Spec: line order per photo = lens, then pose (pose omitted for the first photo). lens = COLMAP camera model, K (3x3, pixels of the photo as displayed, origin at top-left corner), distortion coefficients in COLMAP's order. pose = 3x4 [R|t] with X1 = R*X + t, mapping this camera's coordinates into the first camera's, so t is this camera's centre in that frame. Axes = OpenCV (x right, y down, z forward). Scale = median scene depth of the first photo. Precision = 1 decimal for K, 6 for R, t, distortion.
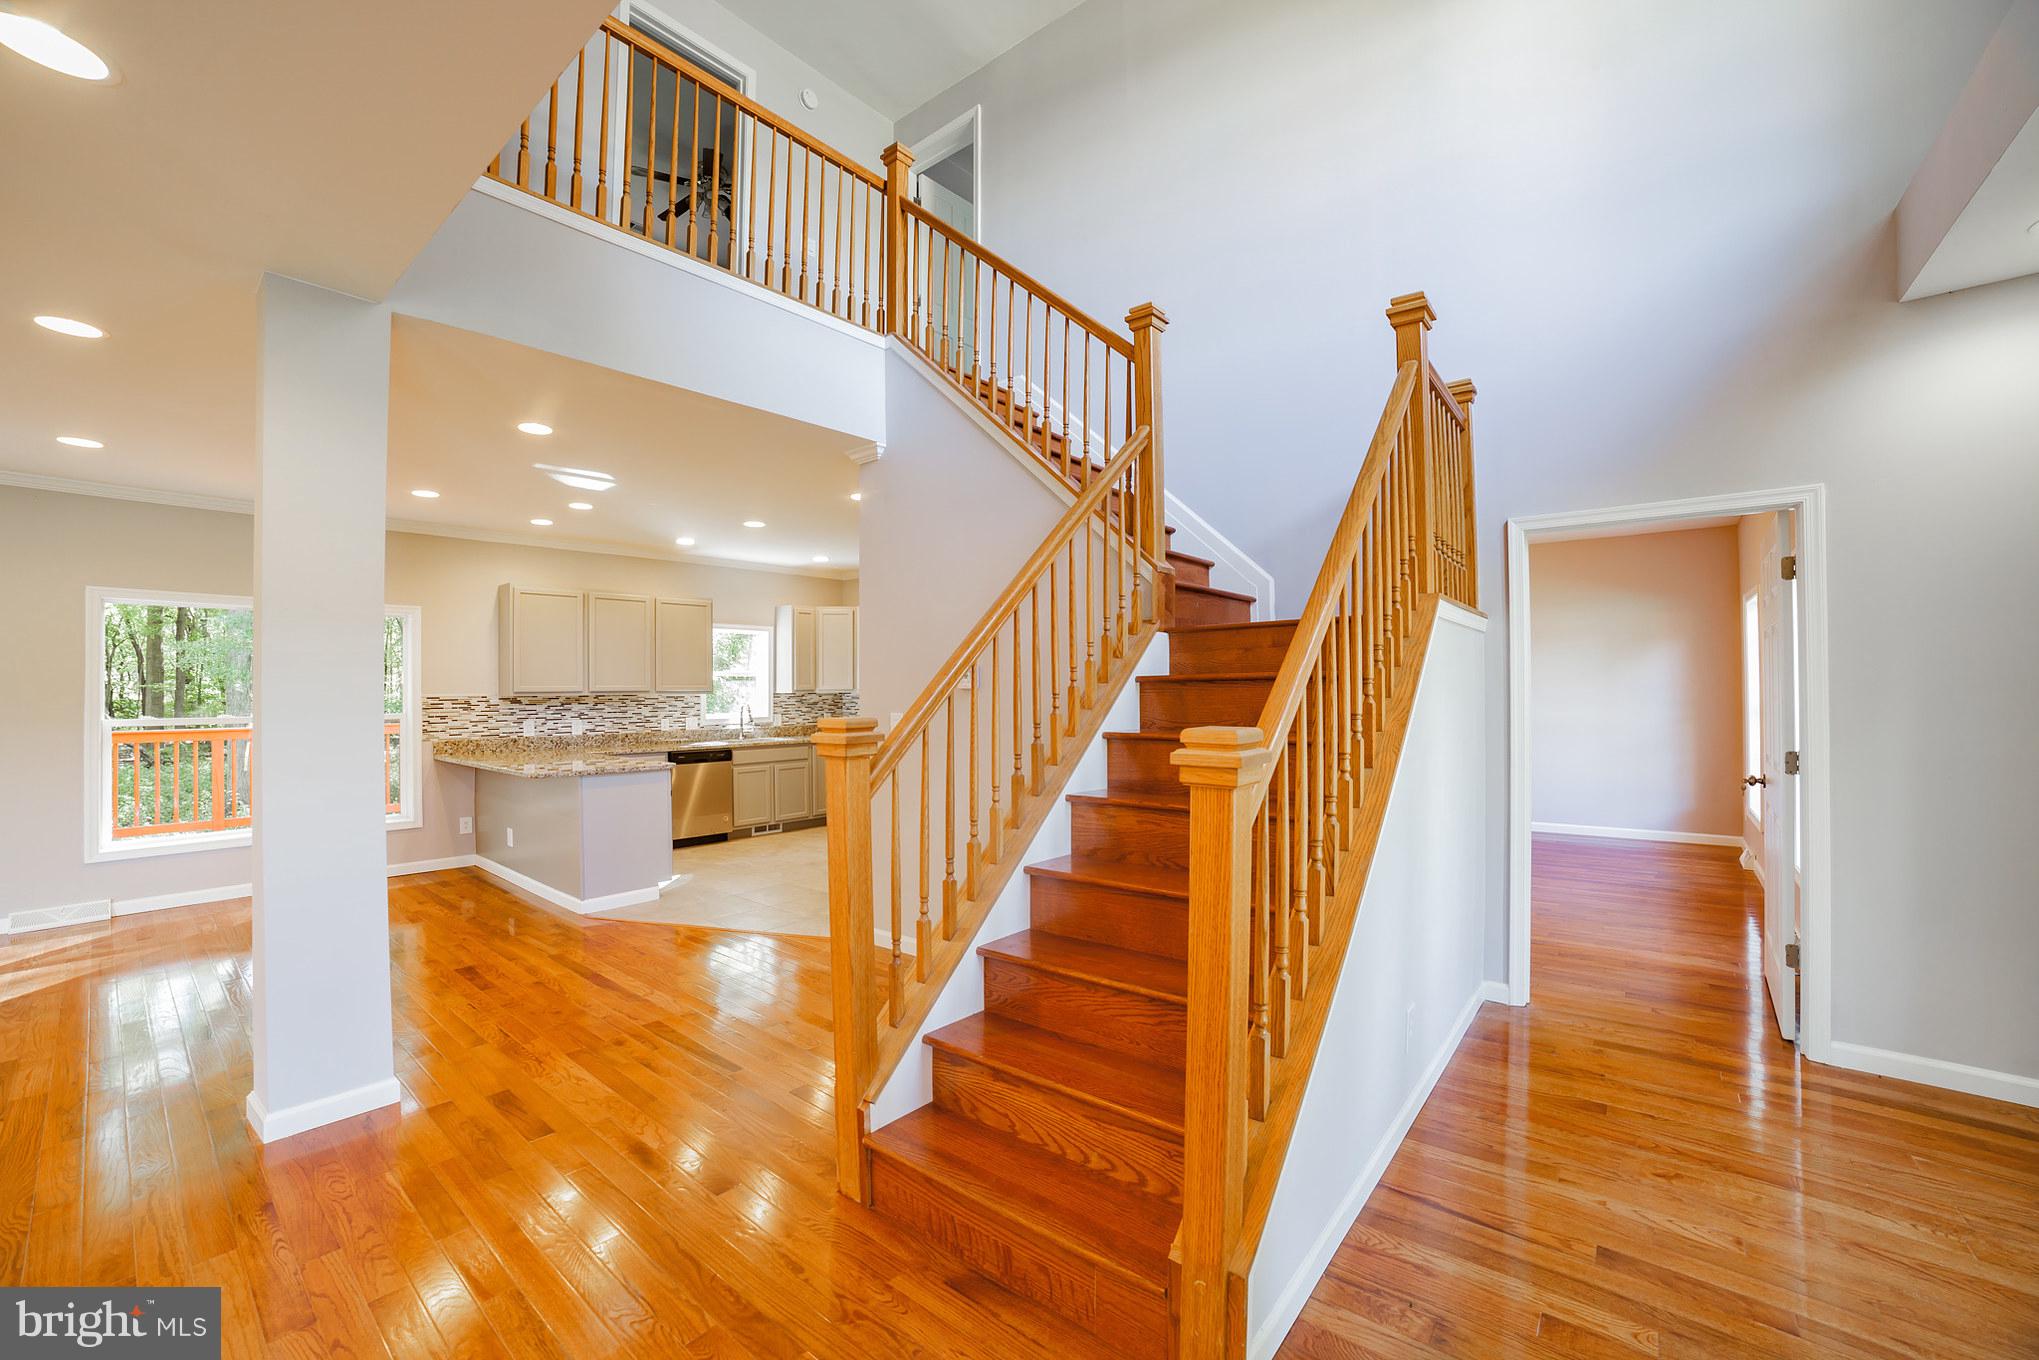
lens RADIAL K [[810.9, 0, 988.8], [0, 810.9, 685.7], [0, 0, 1]] dist [-0.097537, 0.031848]
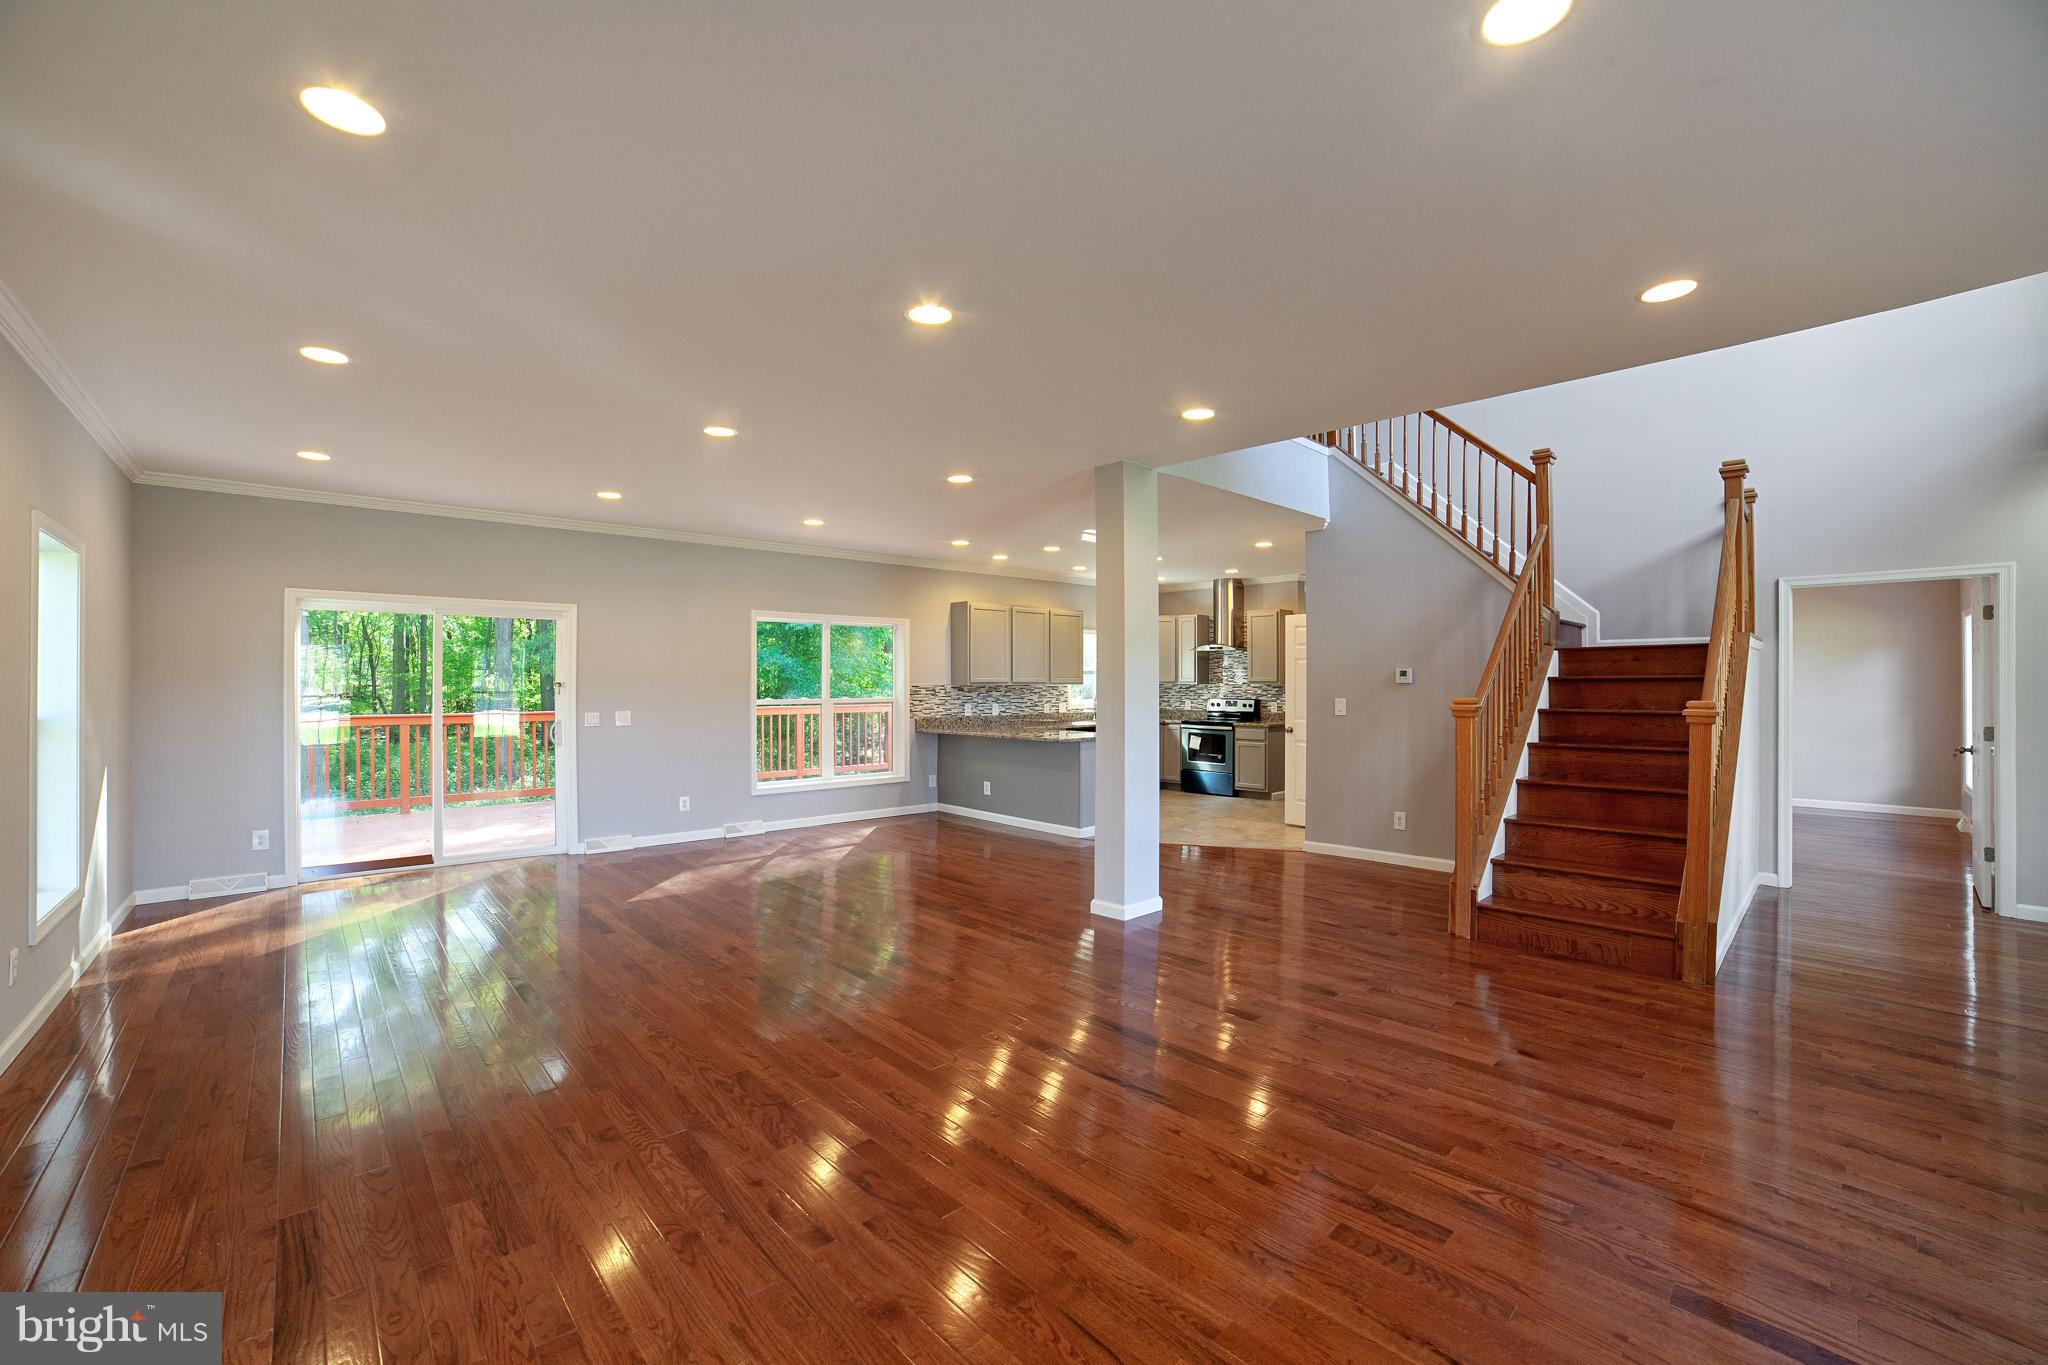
lens RADIAL K [[828.6, 0, 1011.1], [0, 828.6, 680.9], [0, 0, 1]] dist [-0.090791, 0.032958]
pose [[0.993967, 0.007248, -0.109436, -0.375097], [-0.006696, 0.999963, 0.005414, -0.002497], [0.109471, -0.004648, 0.993979, -0.397569]]
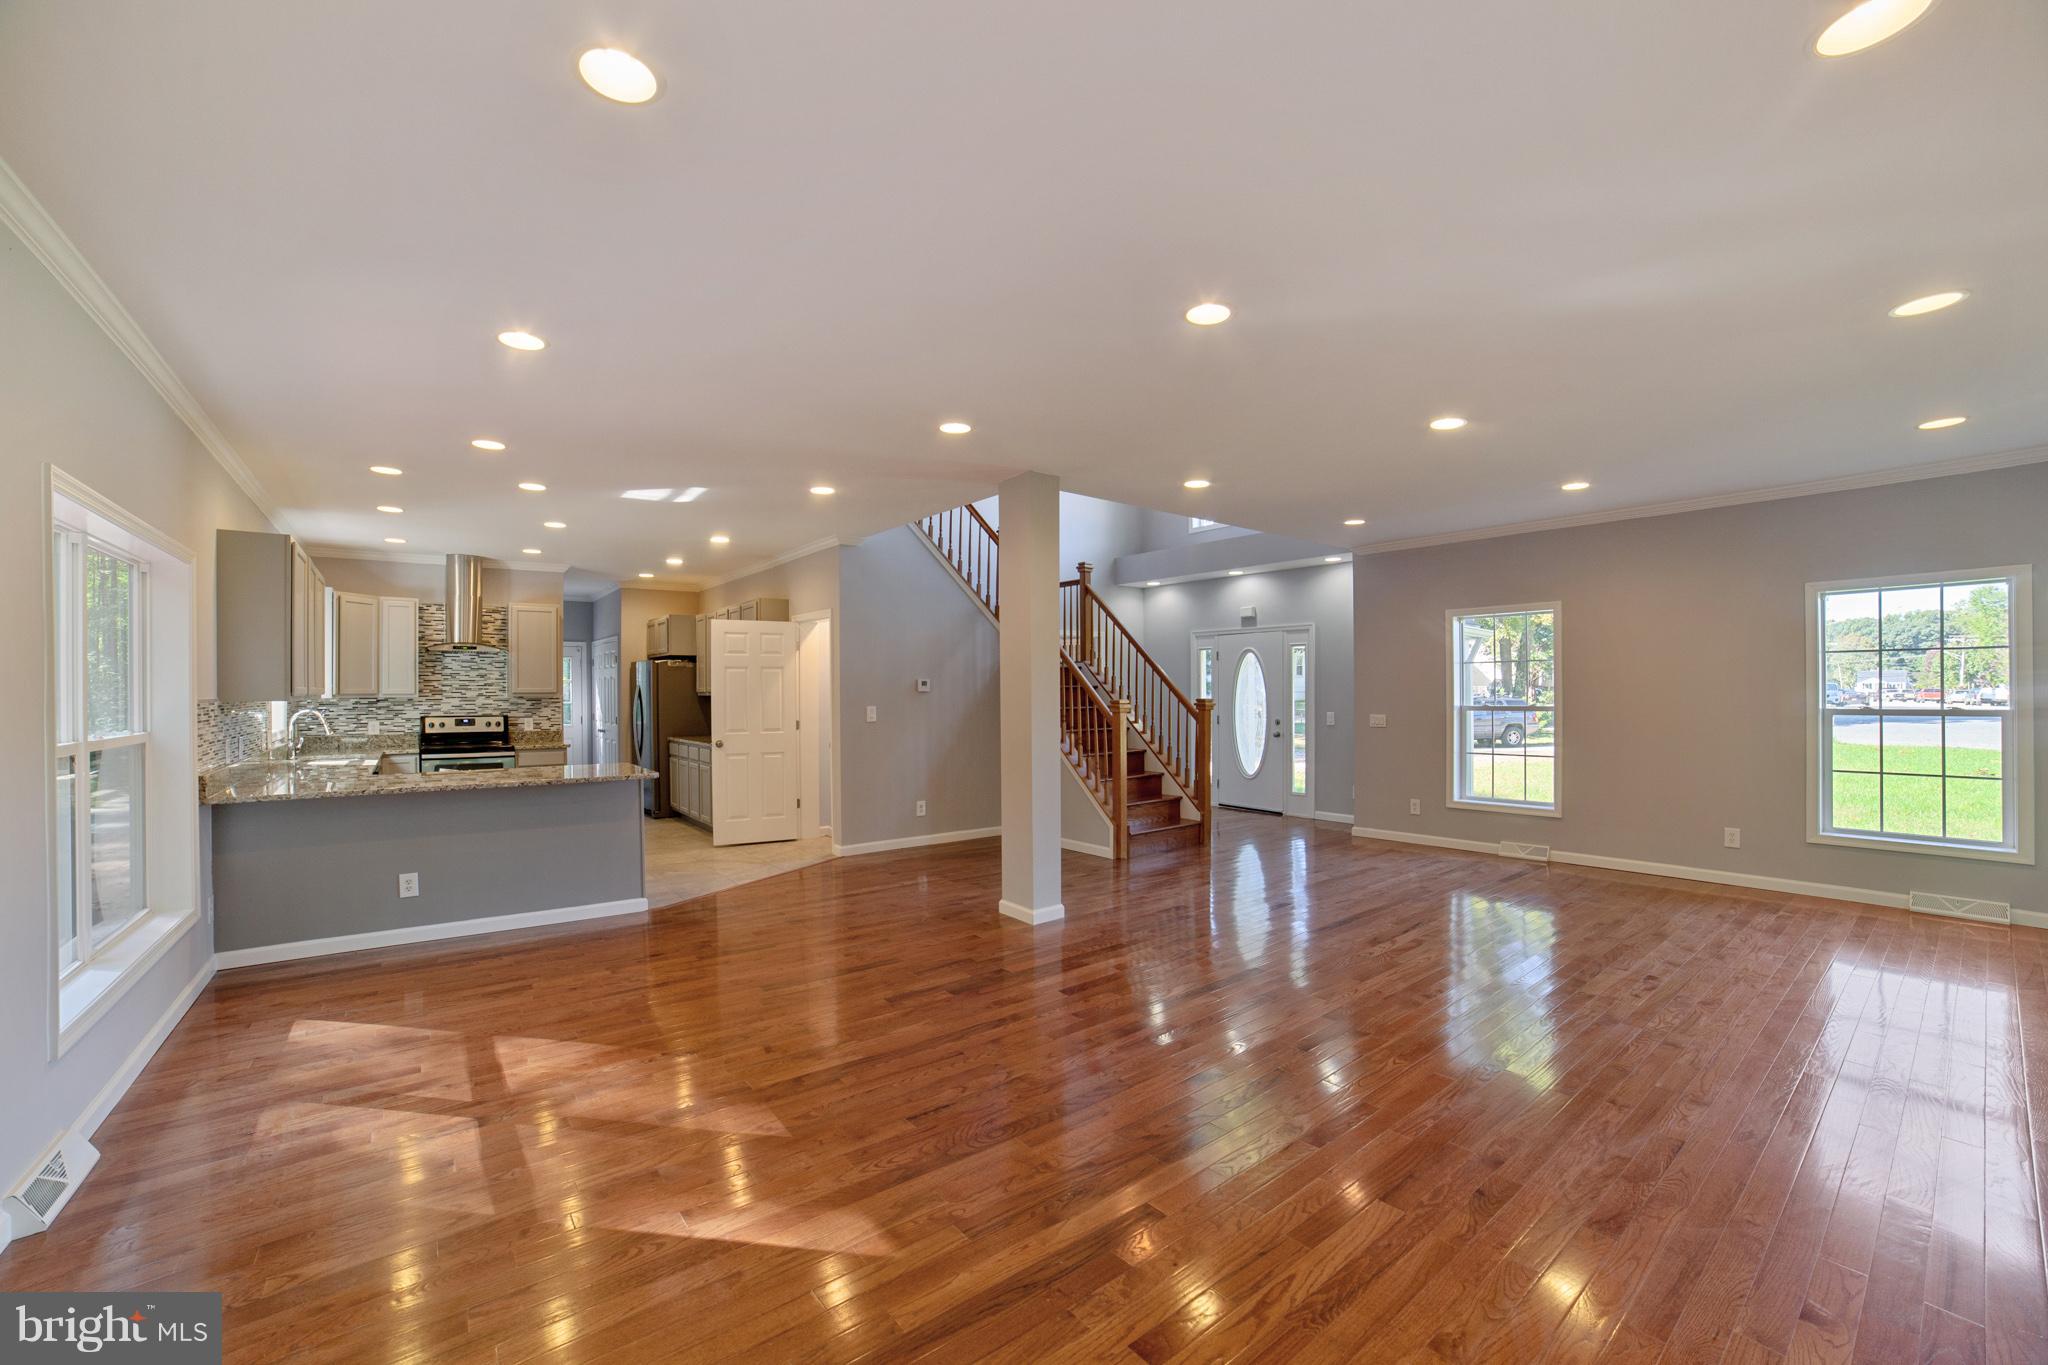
lens RADIAL K [[850.4, 0, 1027.6], [0, 850.4, 681.2], [0, 0, 1]] dist [-0.104619, 0.038832]
pose [[0.205642, 0.012379, 0.978549, -1.139975], [0.000644, 0.999918, -0.012784, 0.003581], [-0.978627, 0.003259, 0.205617, 0.216679]]
